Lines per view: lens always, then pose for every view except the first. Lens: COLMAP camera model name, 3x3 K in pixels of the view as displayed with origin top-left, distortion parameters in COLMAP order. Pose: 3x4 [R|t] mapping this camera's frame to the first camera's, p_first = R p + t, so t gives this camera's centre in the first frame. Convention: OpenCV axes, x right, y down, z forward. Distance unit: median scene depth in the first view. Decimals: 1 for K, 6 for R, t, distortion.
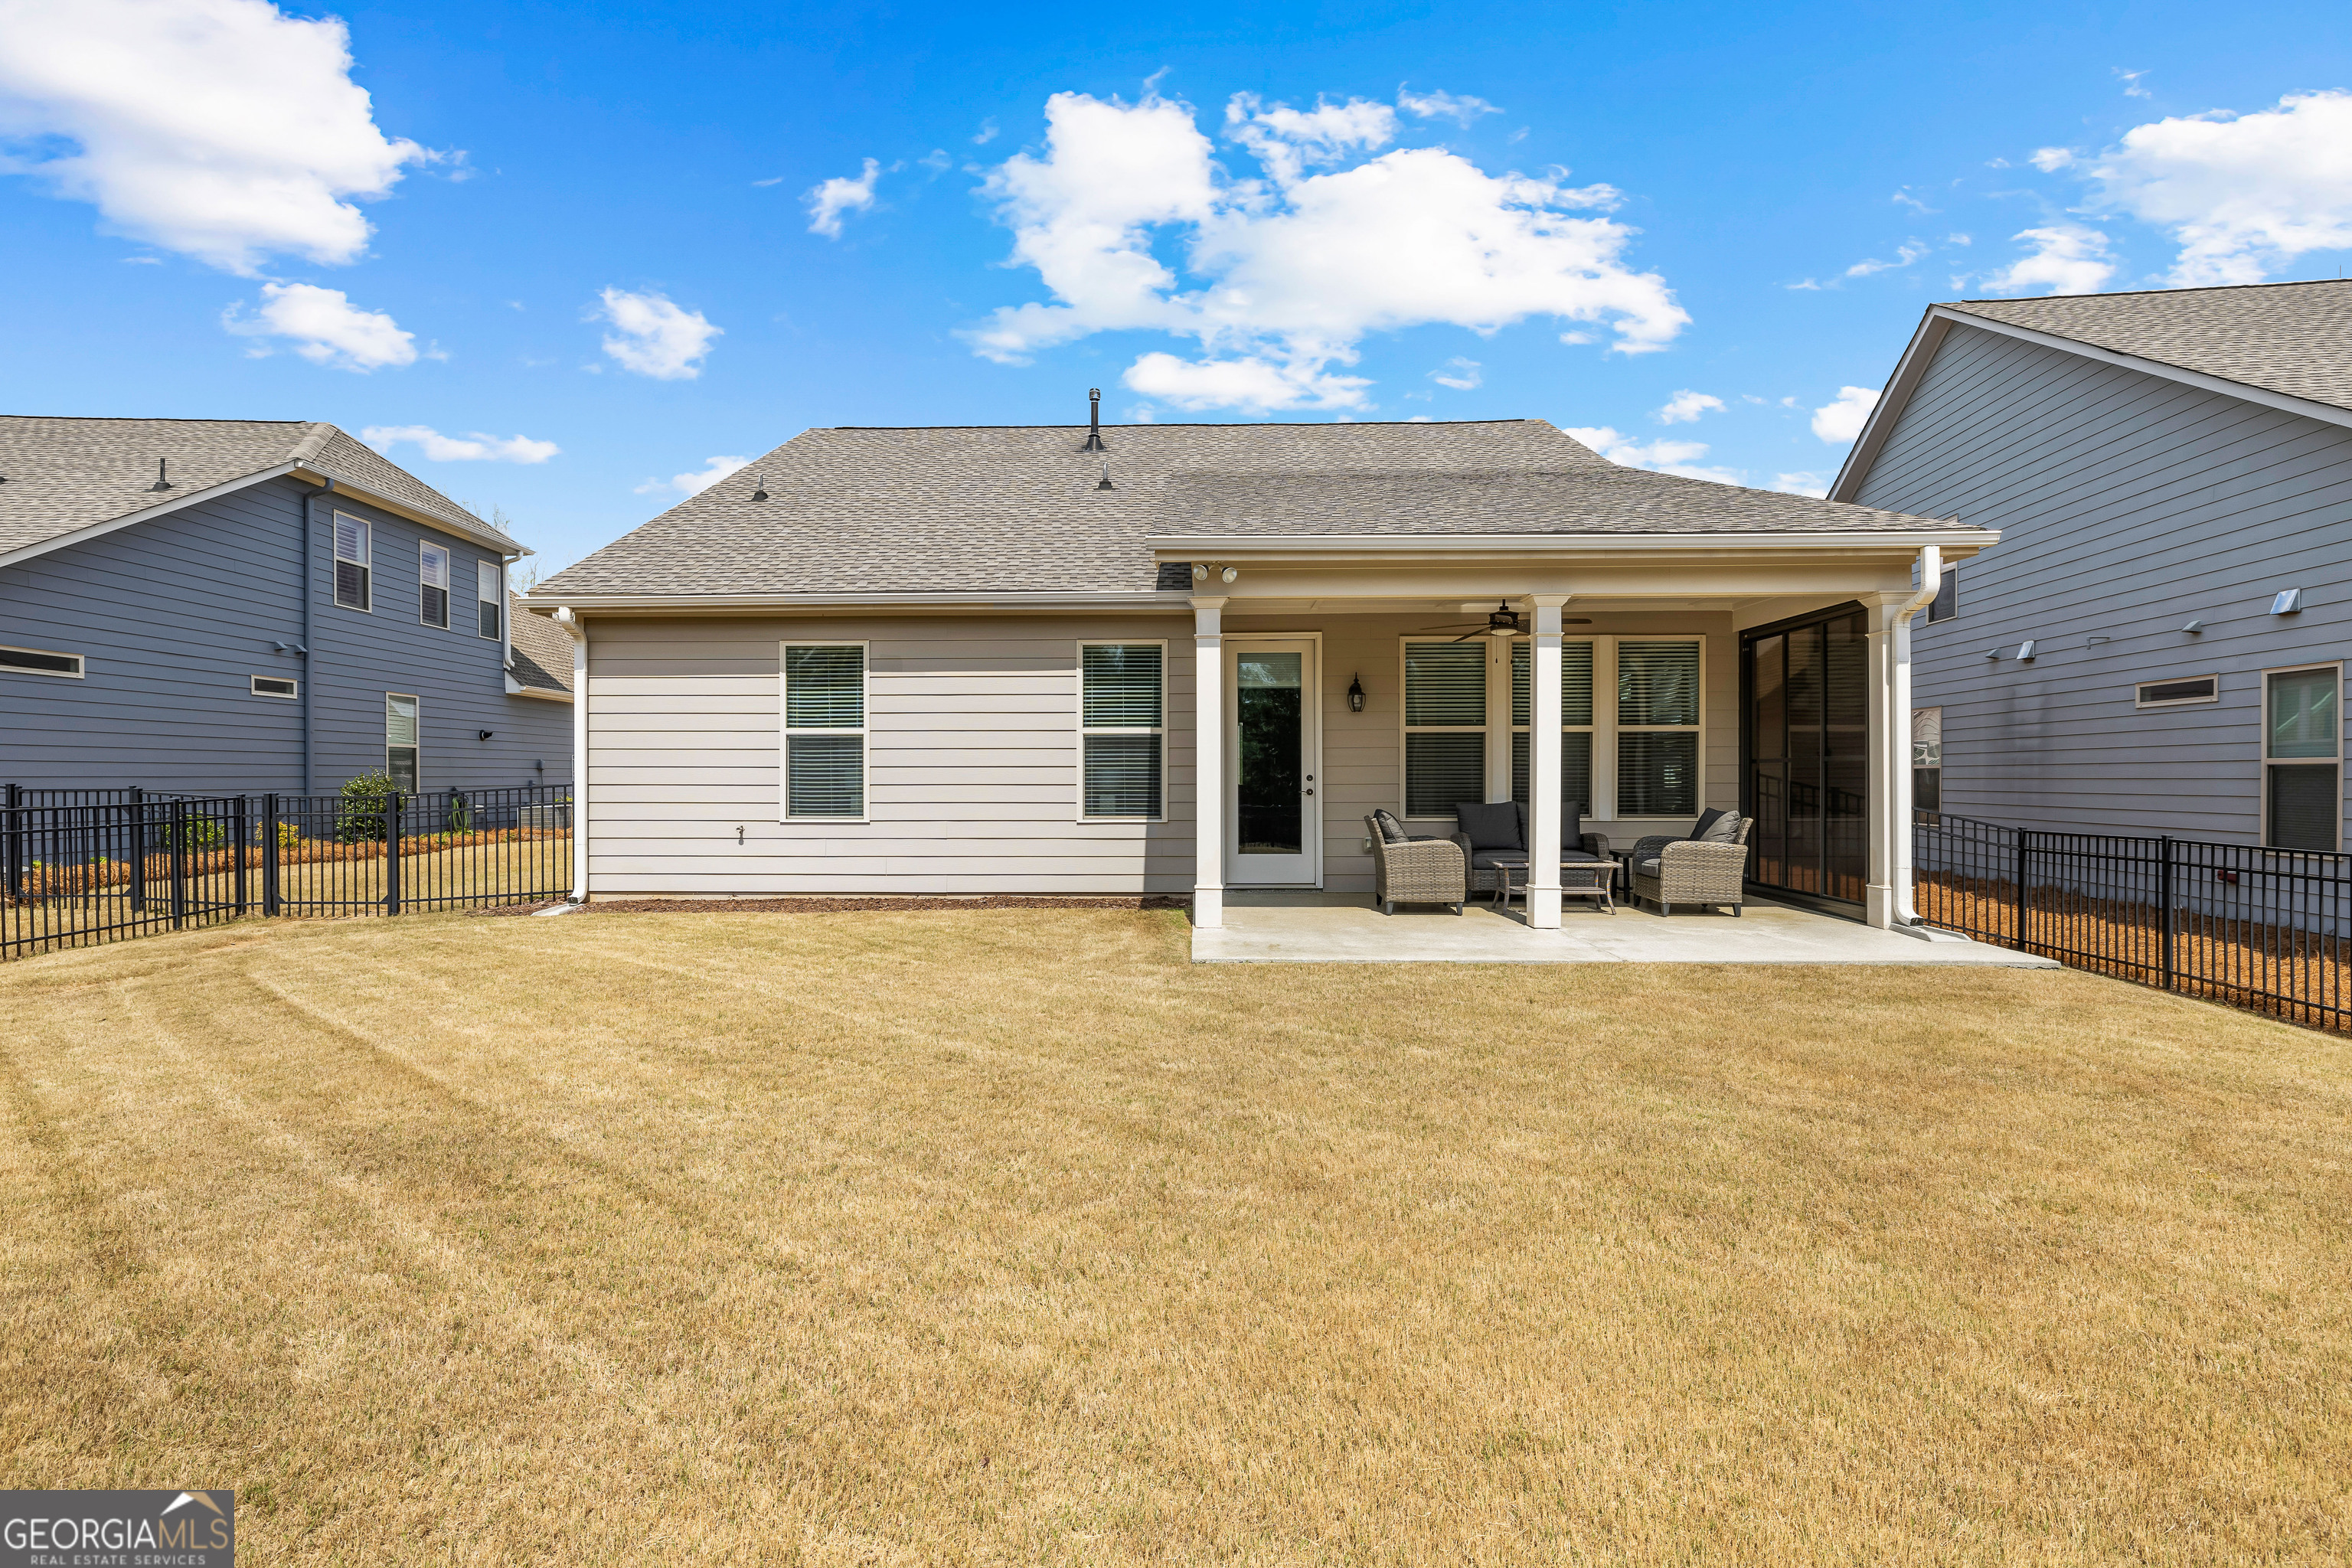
lens RADIAL K [[1150.4, 0, 1176.0], [0, 1150.4, 784.0], [0, 0, 1]] dist [-0.000687, -0.000064]
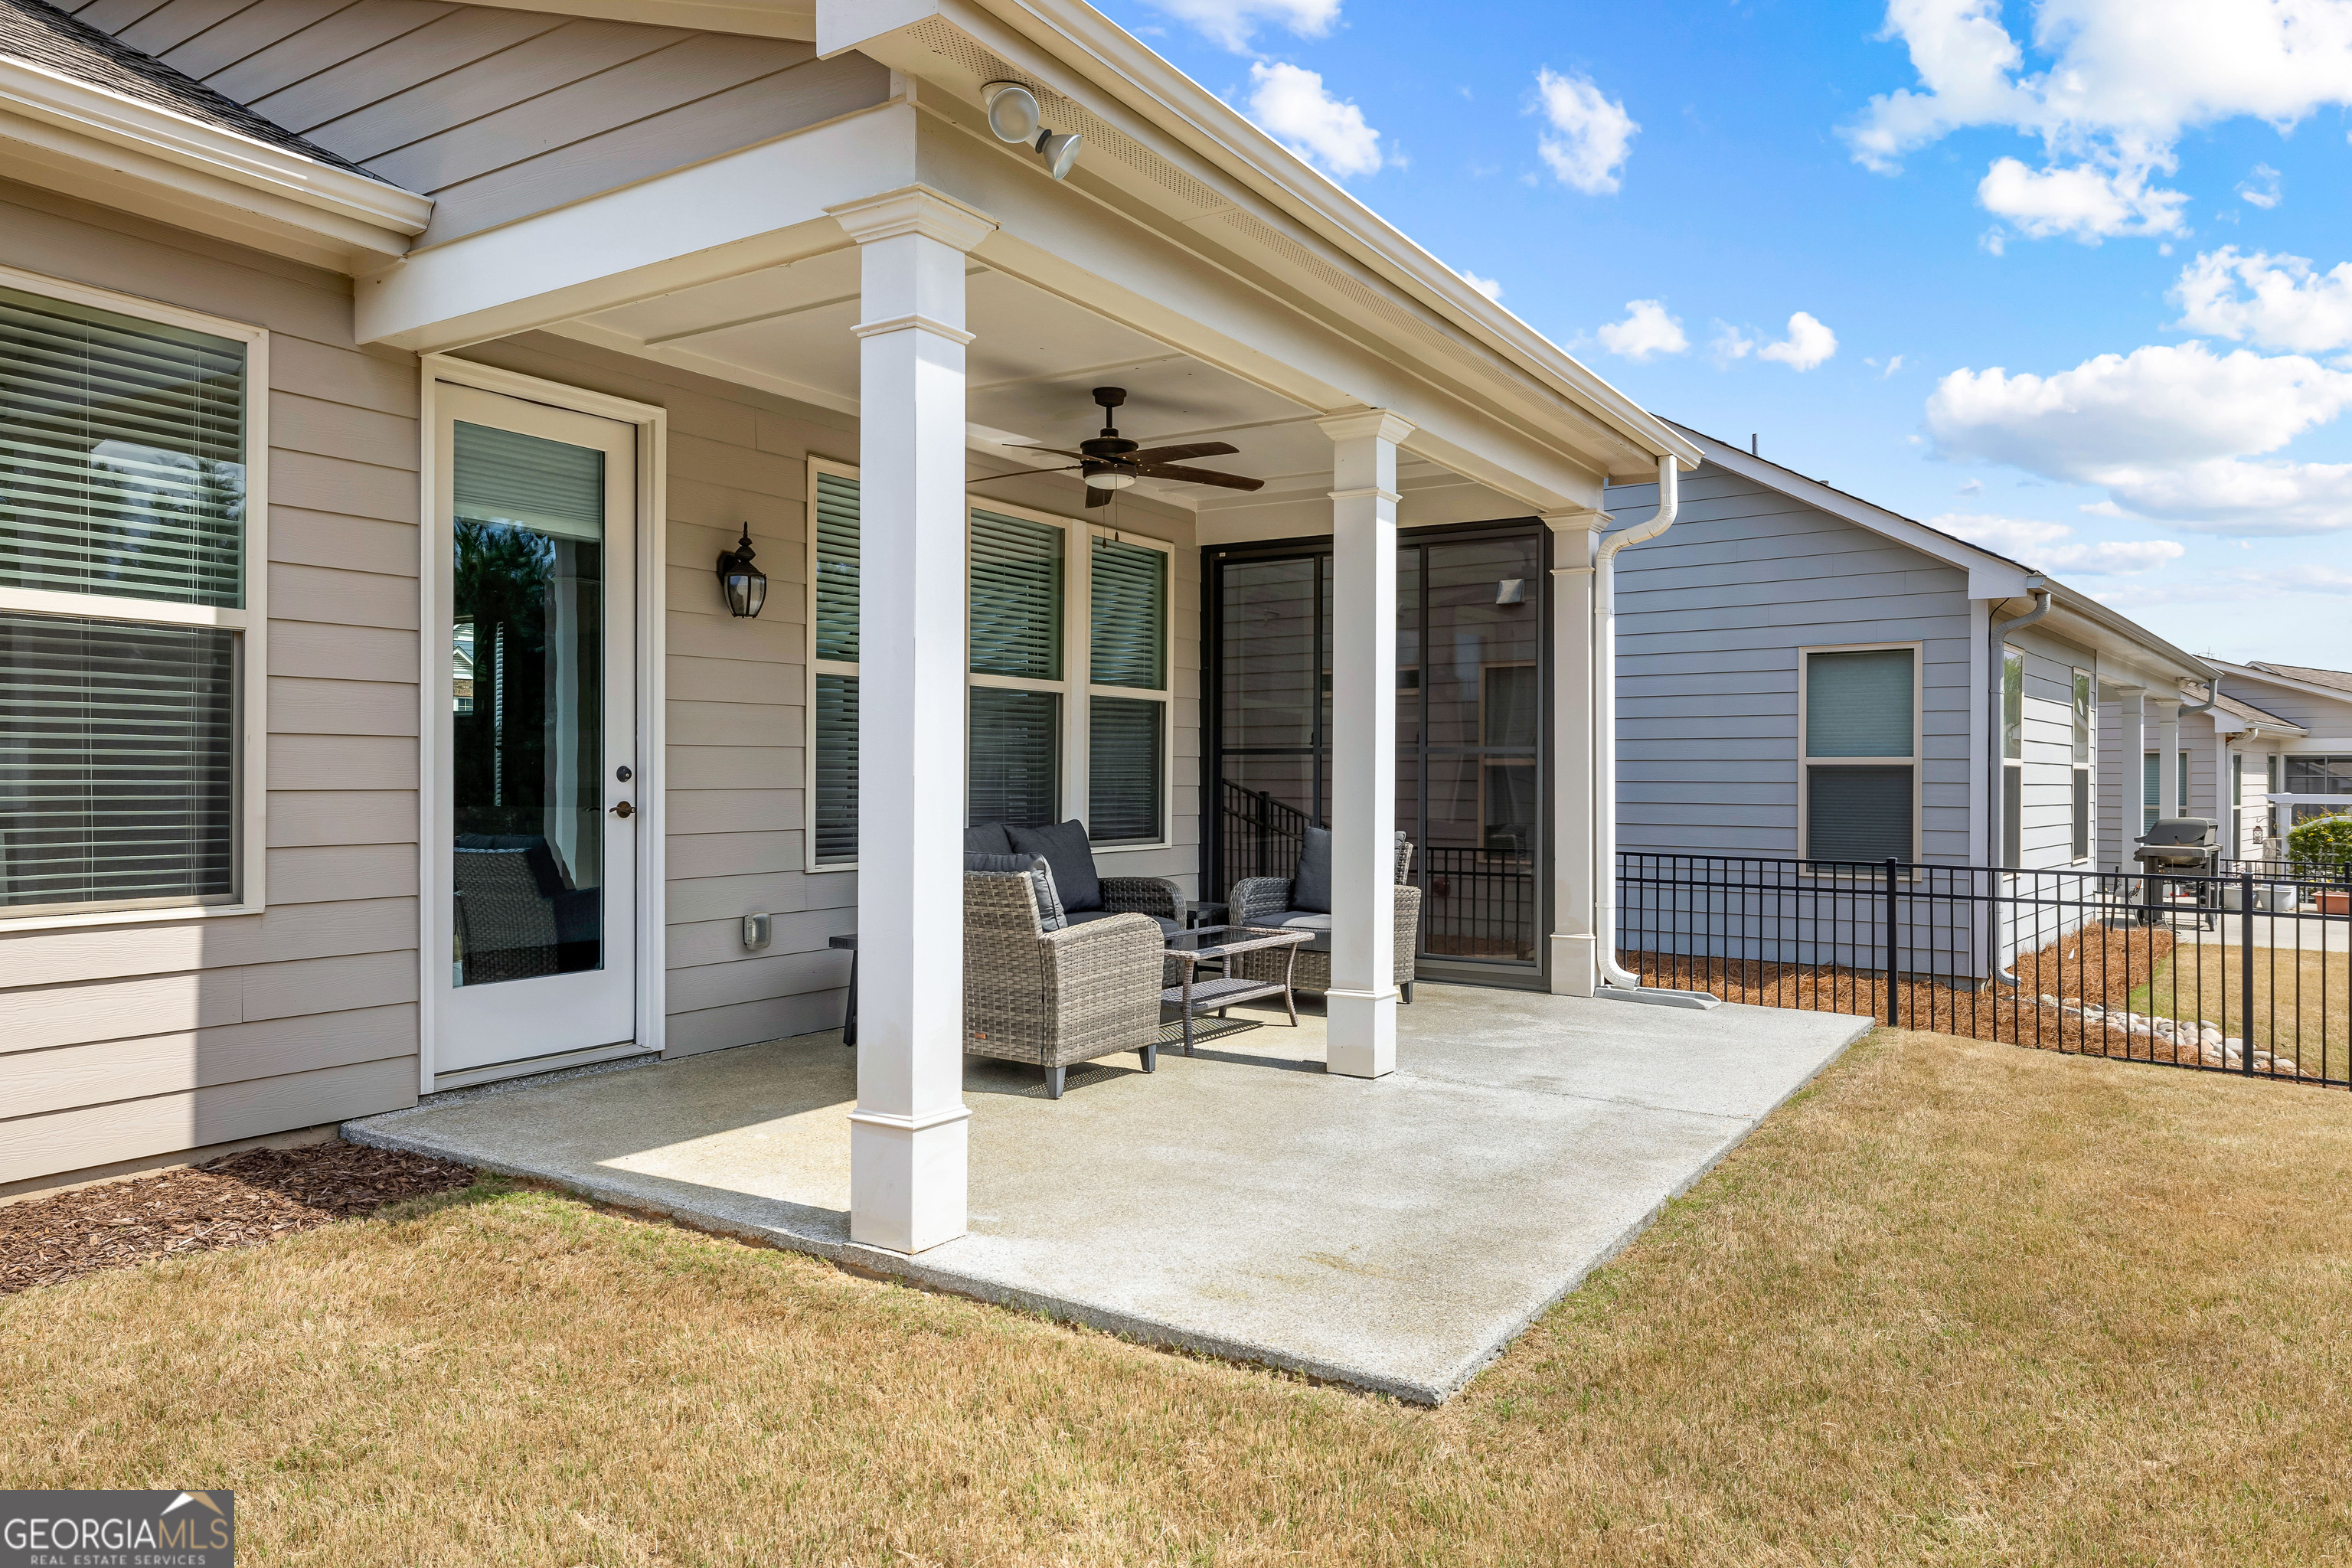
lens RADIAL K [[1525.4, 0, 1173.5], [0, 1525.4, 840.9], [0, 0, 1]] dist [-0.050881, -0.000643]
pose [[0.510838, -0.031567, 0.859097, -0.232120], [-0.002000, 0.999279, 0.037907, -0.002373], [-0.859675, -0.021083, 0.510407, 0.574666]]
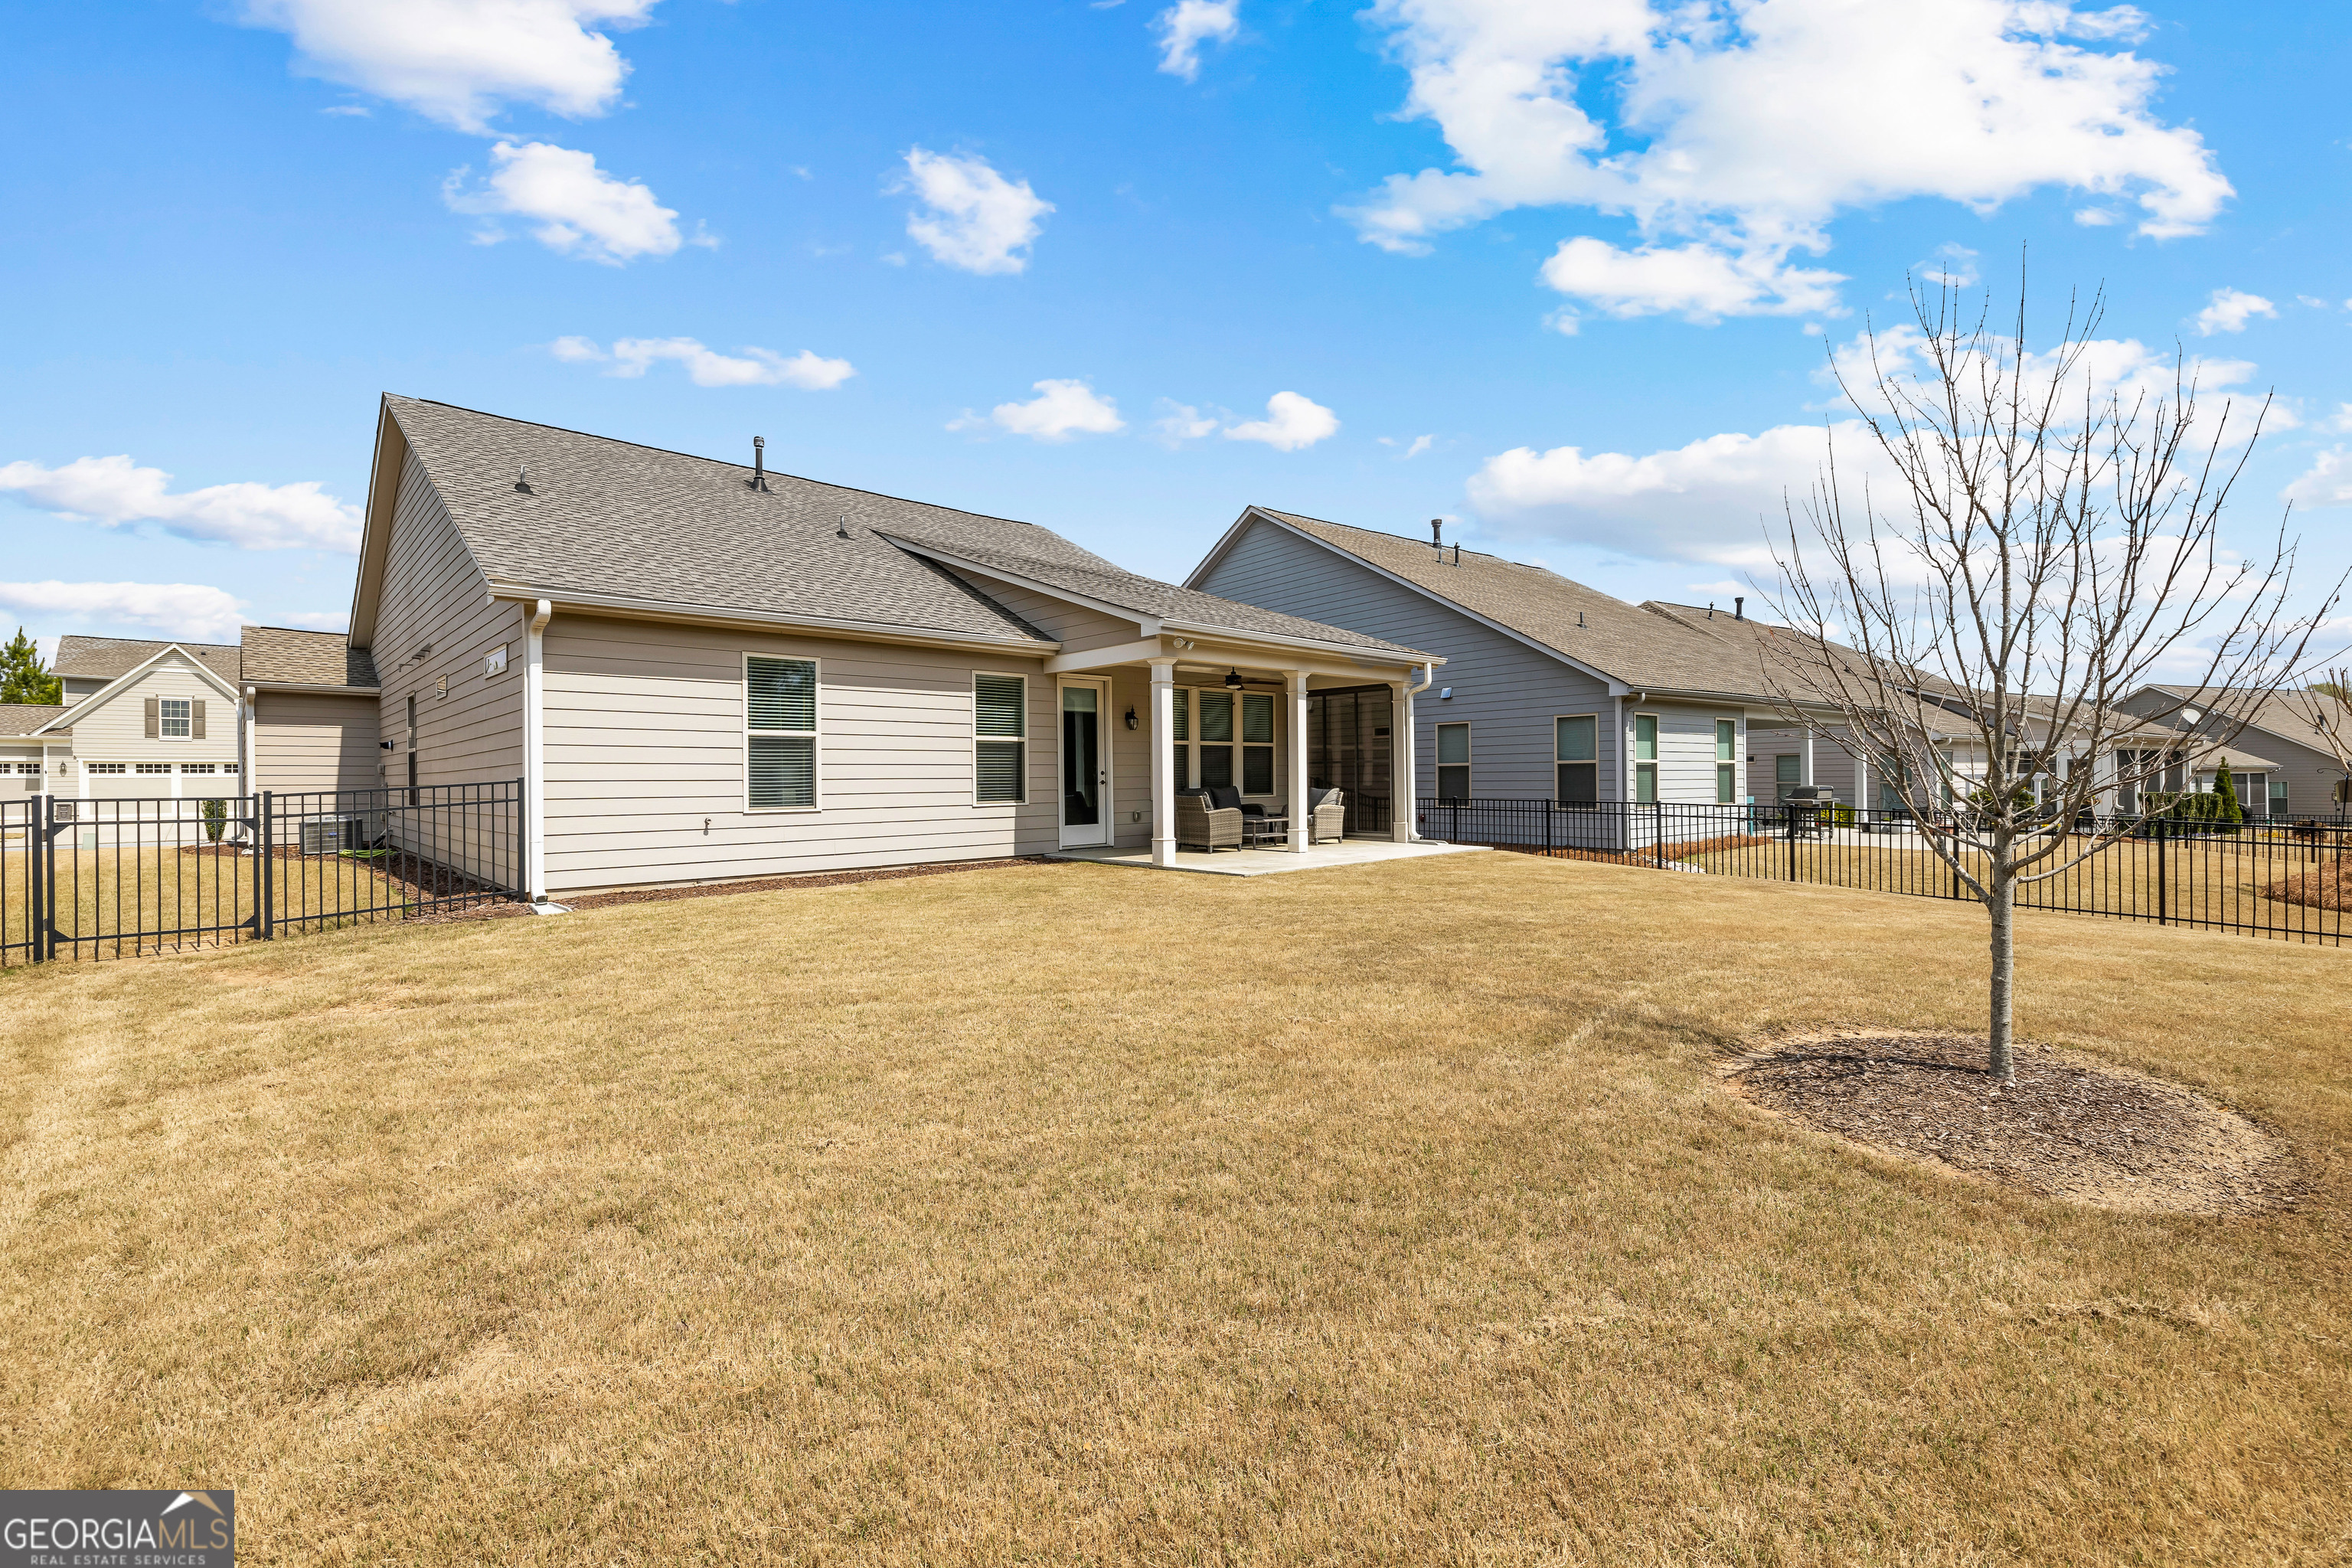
lens RADIAL K [[988.0, 0, 1168.0], [0, 988.0, 781.2], [0, 0, 1]] dist [0.000902, 0.000622]
pose [[0.709799, -0.007463, 0.704365, -0.732034], [0.009899, 0.999951, 0.000619, 0.005535], [-0.704335, 0.006533, 0.709838, 0.023529]]
